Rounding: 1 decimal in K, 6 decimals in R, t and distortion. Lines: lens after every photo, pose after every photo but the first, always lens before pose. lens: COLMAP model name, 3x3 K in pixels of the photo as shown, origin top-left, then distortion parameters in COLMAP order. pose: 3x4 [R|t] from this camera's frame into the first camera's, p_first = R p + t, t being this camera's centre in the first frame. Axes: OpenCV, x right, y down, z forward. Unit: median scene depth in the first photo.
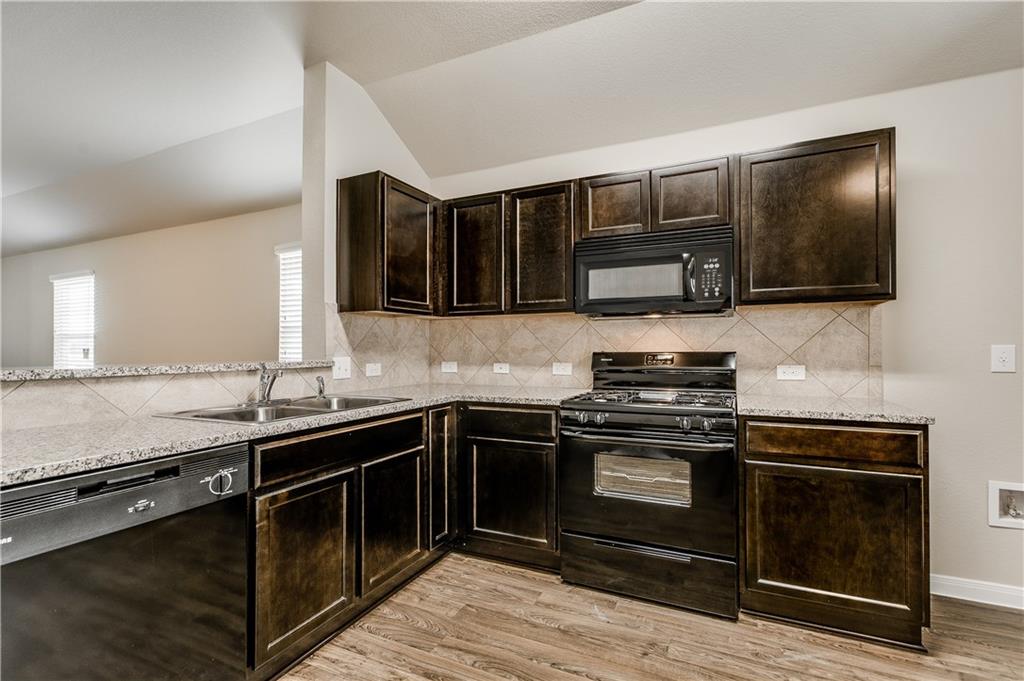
lens RADIAL K [[465.4, 0, 474.4], [0, 465.4, 345.6], [0, 0, 1]] dist [0.001254, 0.000505]
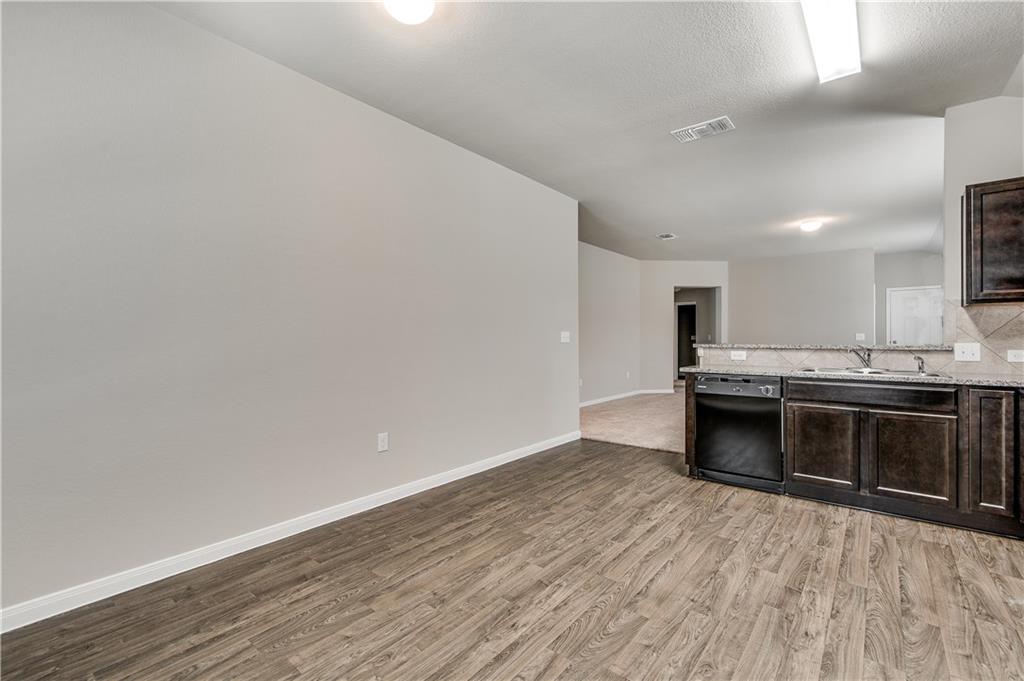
lens RADIAL K [[449.7, 0, 510.0], [0, 449.7, 376.7], [0, 0, 1]] dist [0.001061, -0.000046]
pose [[-0.240431, 0.086069, -0.966843, 1.224643], [0.010879, 0.996237, 0.085980, -0.001576], [0.970605, 0.010155, -0.240463, 0.138181]]
